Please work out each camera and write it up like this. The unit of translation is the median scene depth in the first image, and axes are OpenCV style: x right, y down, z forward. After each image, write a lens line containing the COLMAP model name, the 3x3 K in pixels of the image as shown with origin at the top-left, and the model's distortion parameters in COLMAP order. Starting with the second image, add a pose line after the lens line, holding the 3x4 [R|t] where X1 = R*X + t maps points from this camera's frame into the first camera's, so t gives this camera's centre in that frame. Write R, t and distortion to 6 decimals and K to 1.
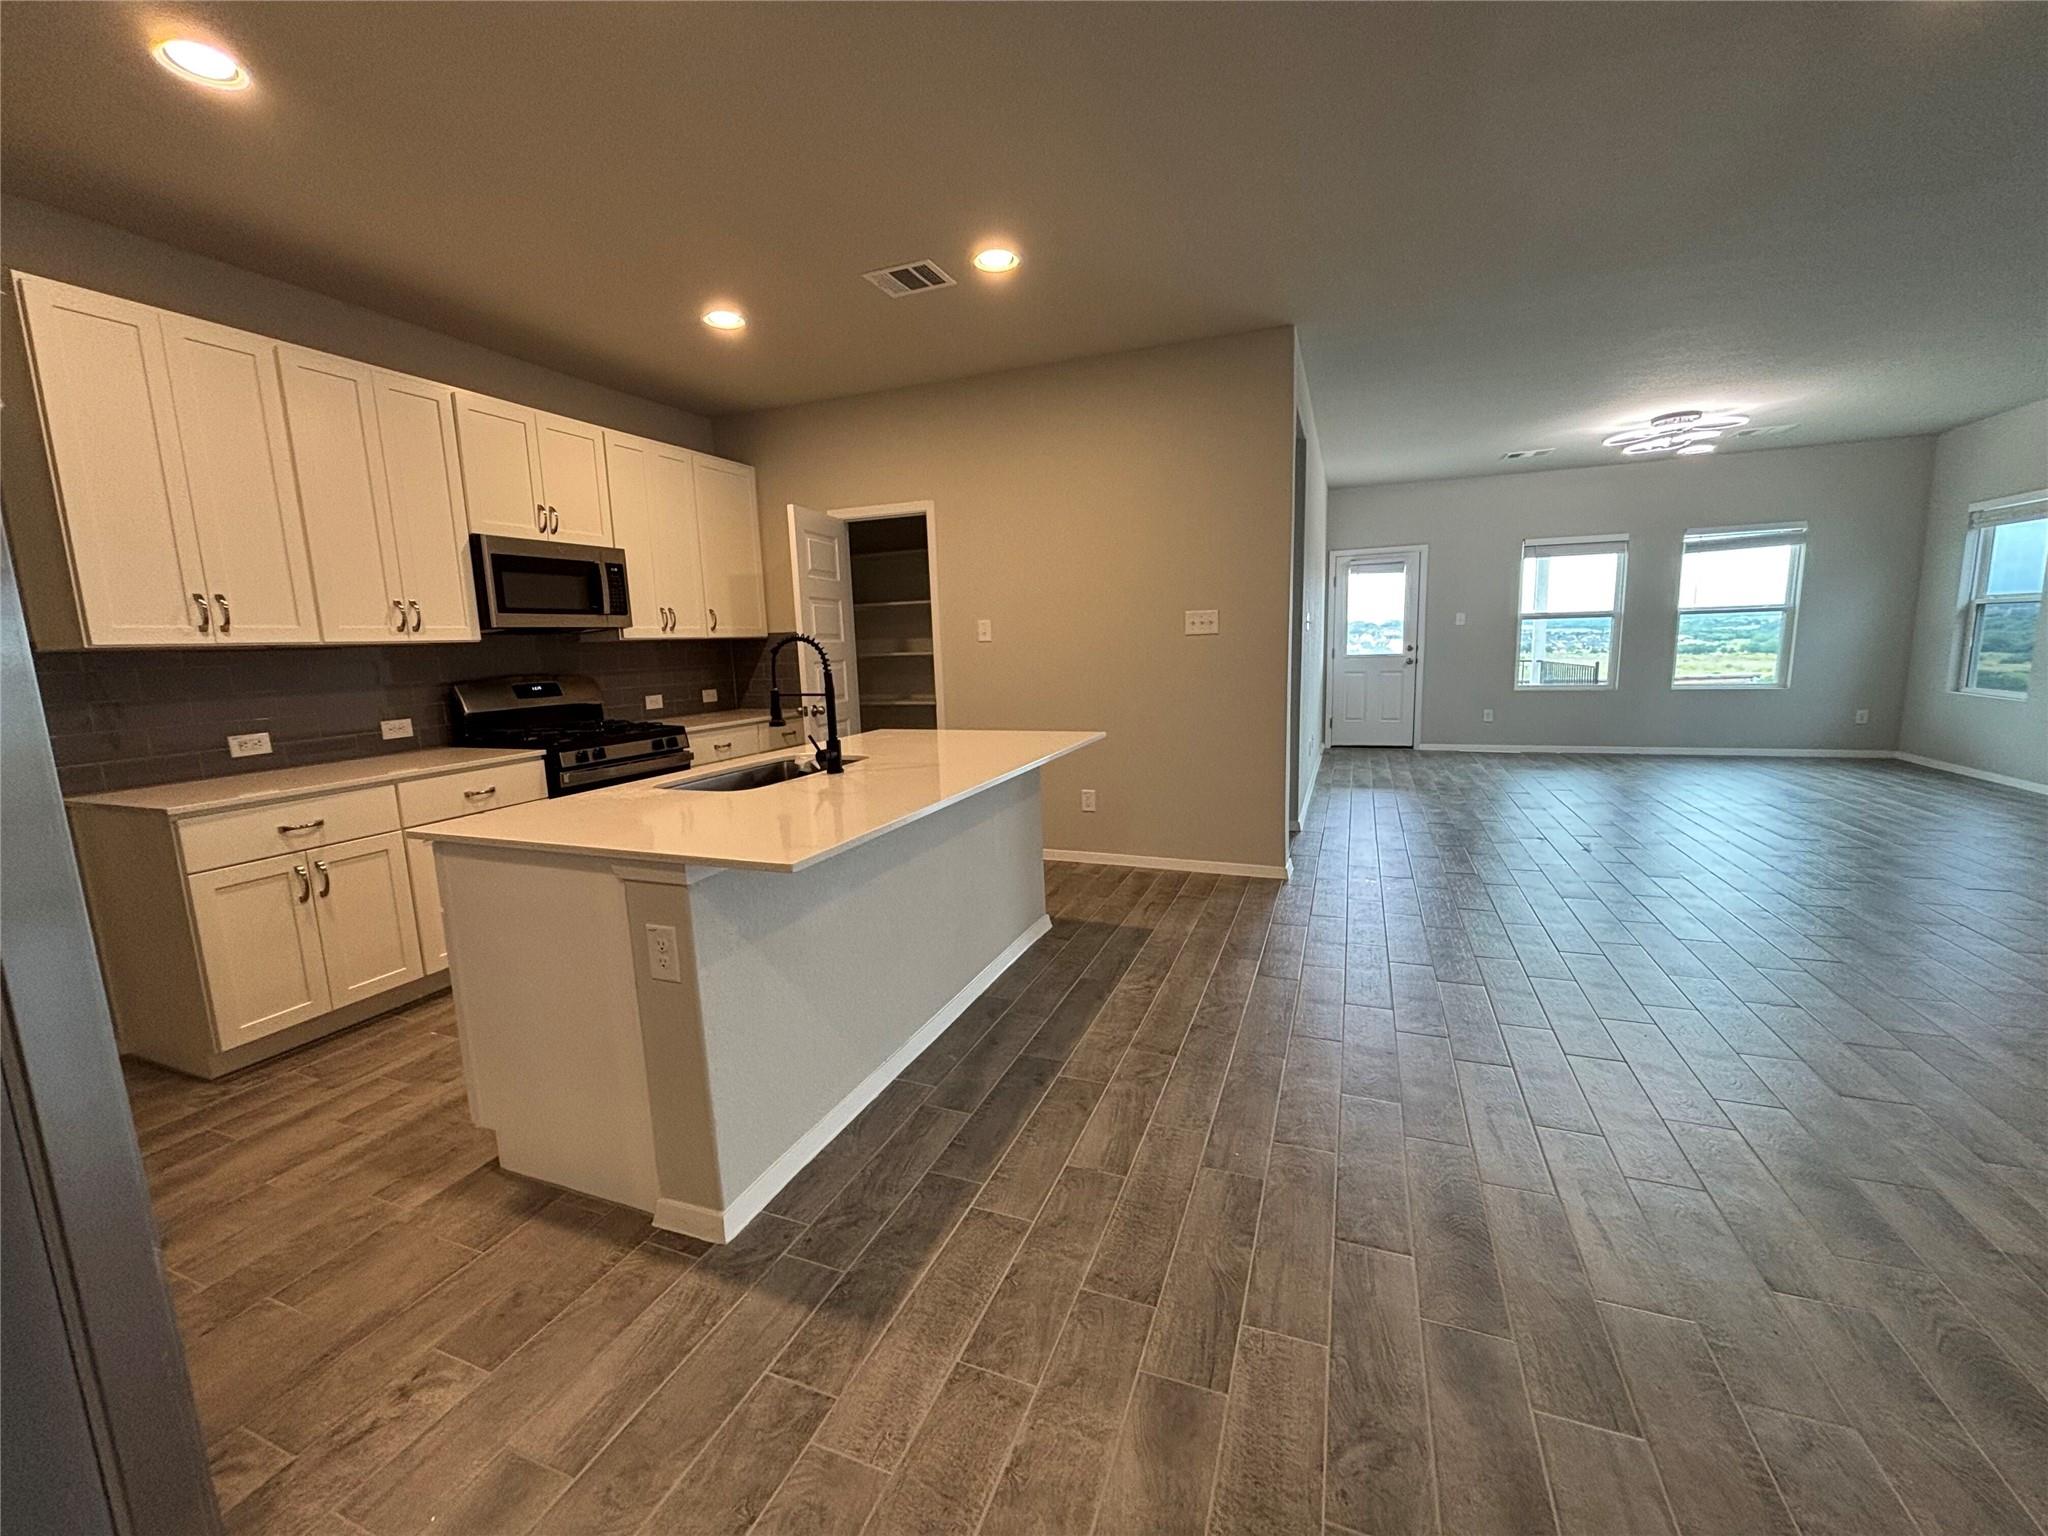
lens RADIAL K [[828.3, 0, 1030.7], [0, 828.3, 756.5], [0, 0, 1]] dist [0.004756, -0.001004]
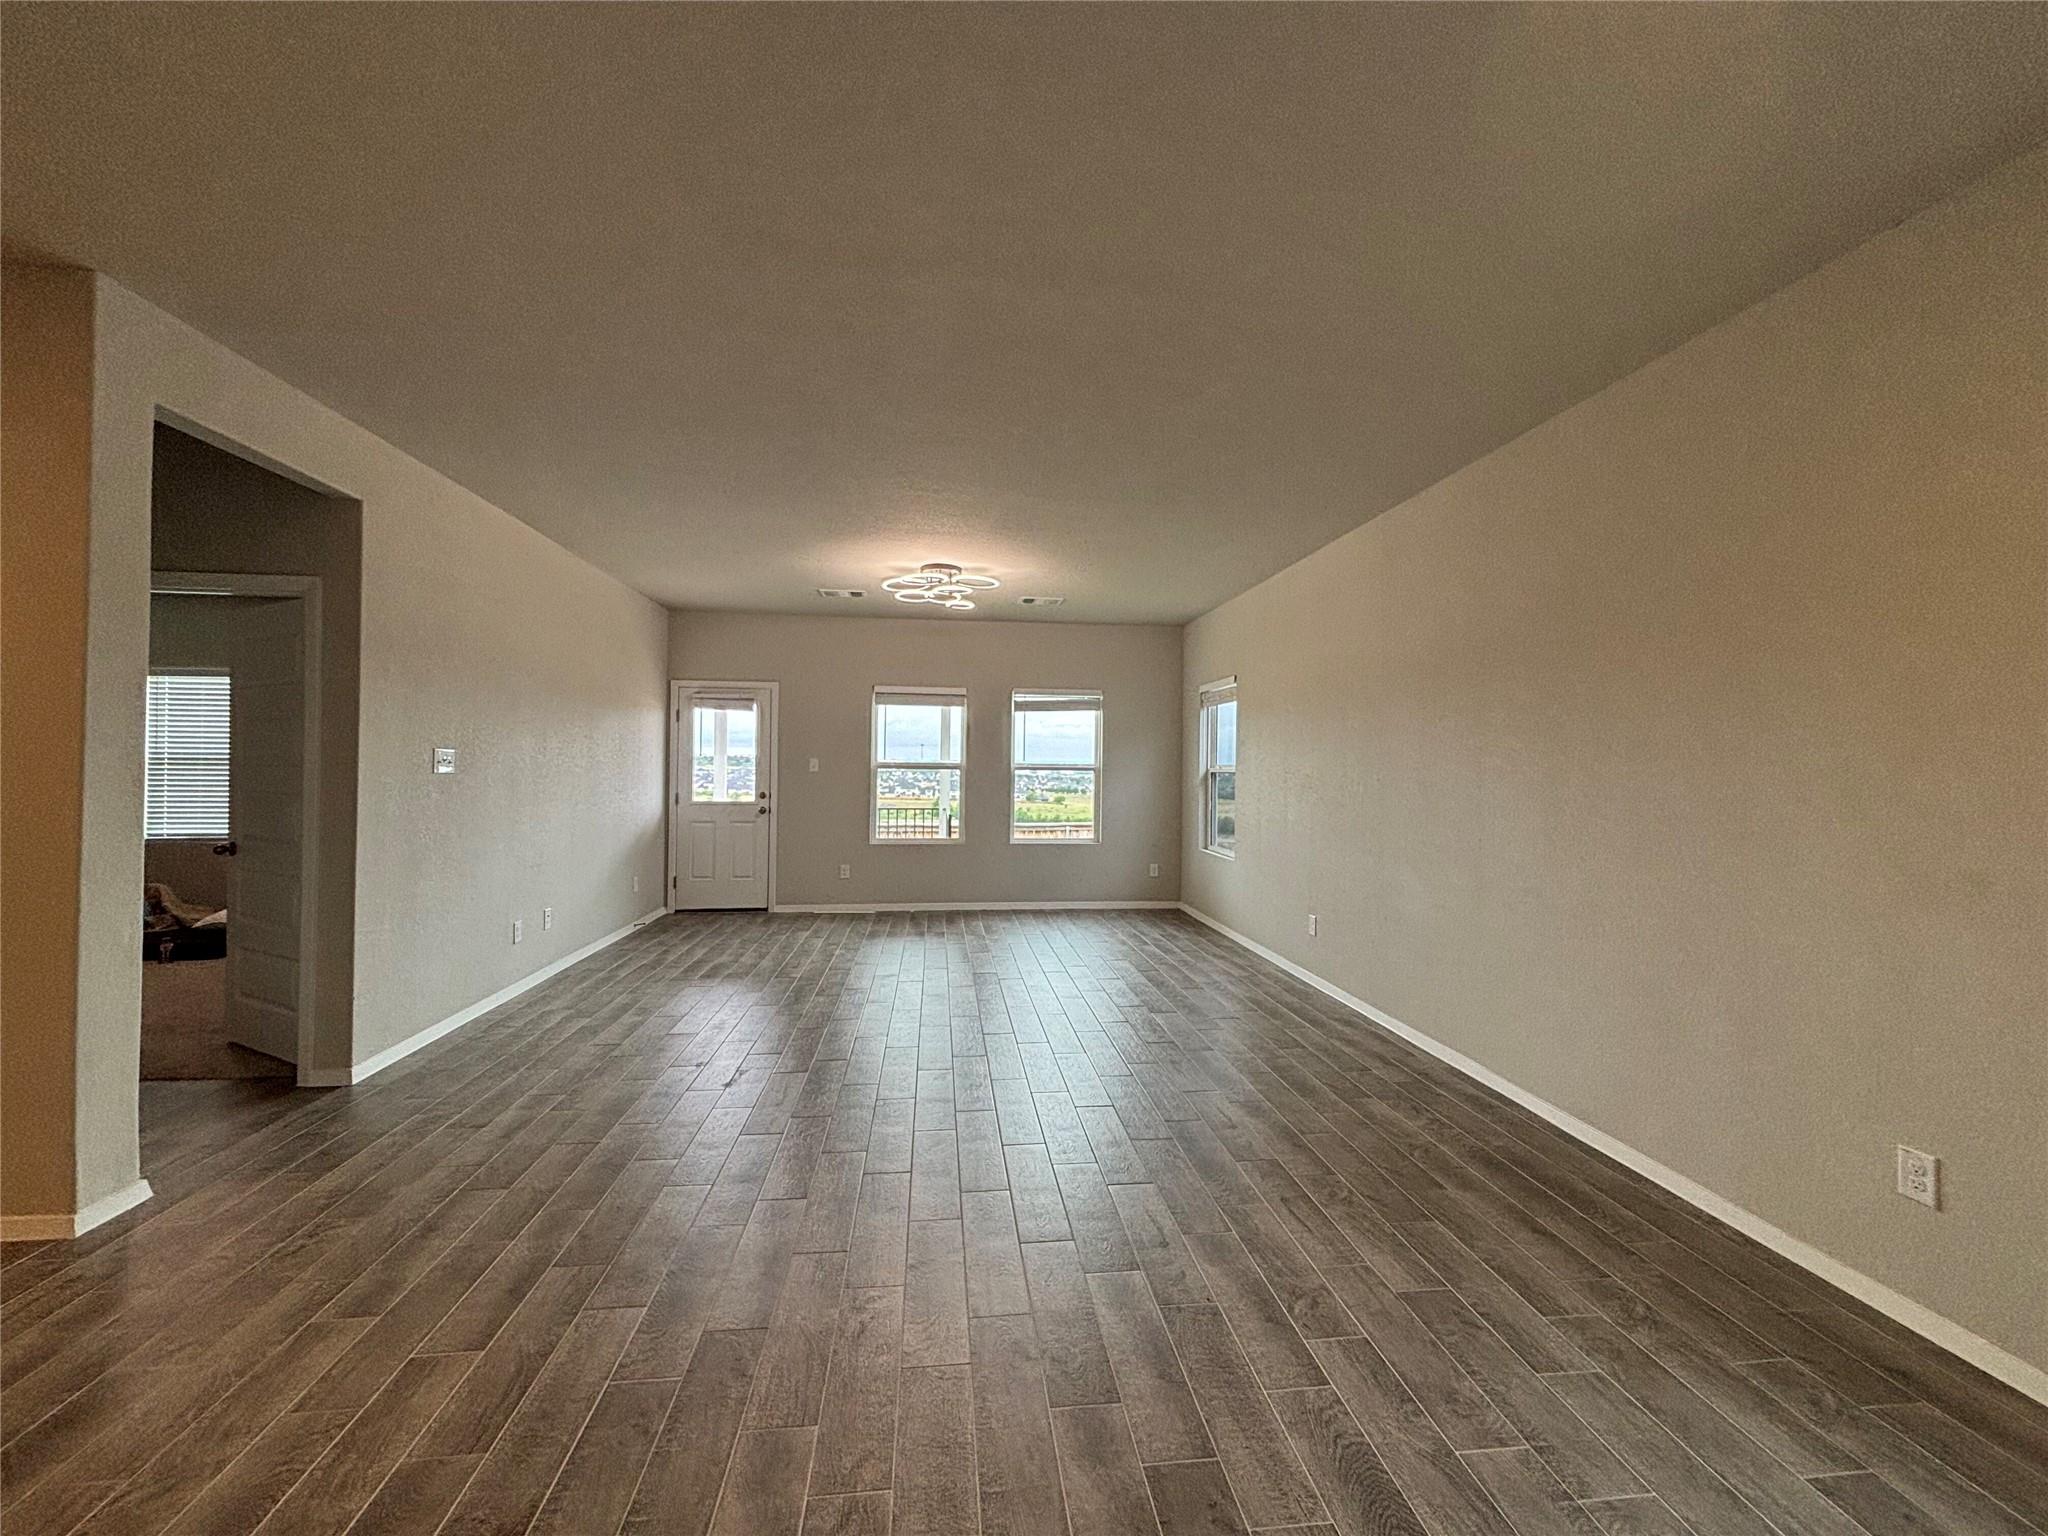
lens RADIAL K [[828.3, 0, 1015.8], [0, 828.3, 762.6], [0, 0, 1]] dist [0.004756, -0.001004]
pose [[0.888050, 0.042363, 0.457791, 0.353284], [0.027614, 0.989033, -0.145090, -0.036744], [-0.458917, 0.141489, 0.877141, 0.122802]]
